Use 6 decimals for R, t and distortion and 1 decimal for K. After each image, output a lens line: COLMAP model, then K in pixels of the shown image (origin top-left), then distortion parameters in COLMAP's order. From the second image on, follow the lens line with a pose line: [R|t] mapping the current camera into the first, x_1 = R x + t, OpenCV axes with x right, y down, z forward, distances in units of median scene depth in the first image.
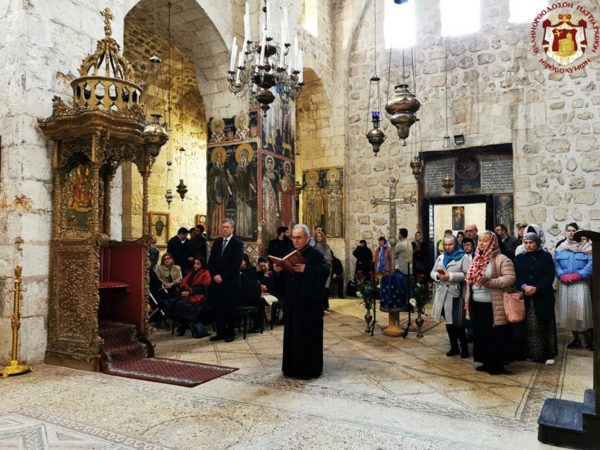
lens RADIAL K [[492.1, 0, 300.9], [0, 492.1, 224.9], [0, 0, 1]] dist [0.033164, -0.006881]
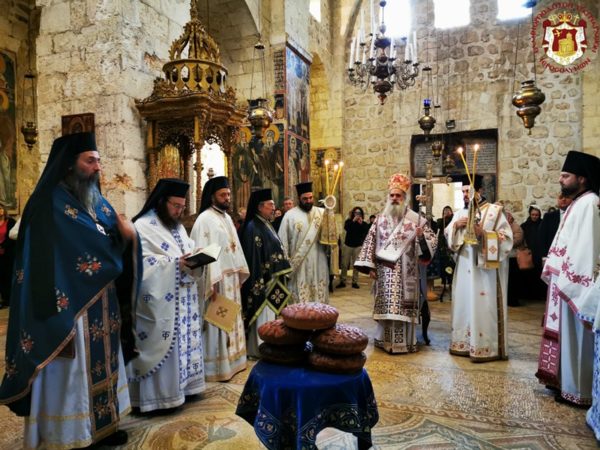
lens RADIAL K [[467.7, 0, 298.1], [0, 467.7, 226.0], [0, 0, 1]] dist [0.049642, -0.023558]
pose [[0.991269, -0.005618, 0.131738, -0.173883], [-0.001608, 0.998503, 0.054678, -0.002629], [-0.131848, -0.054412, 0.989775, -0.012816]]
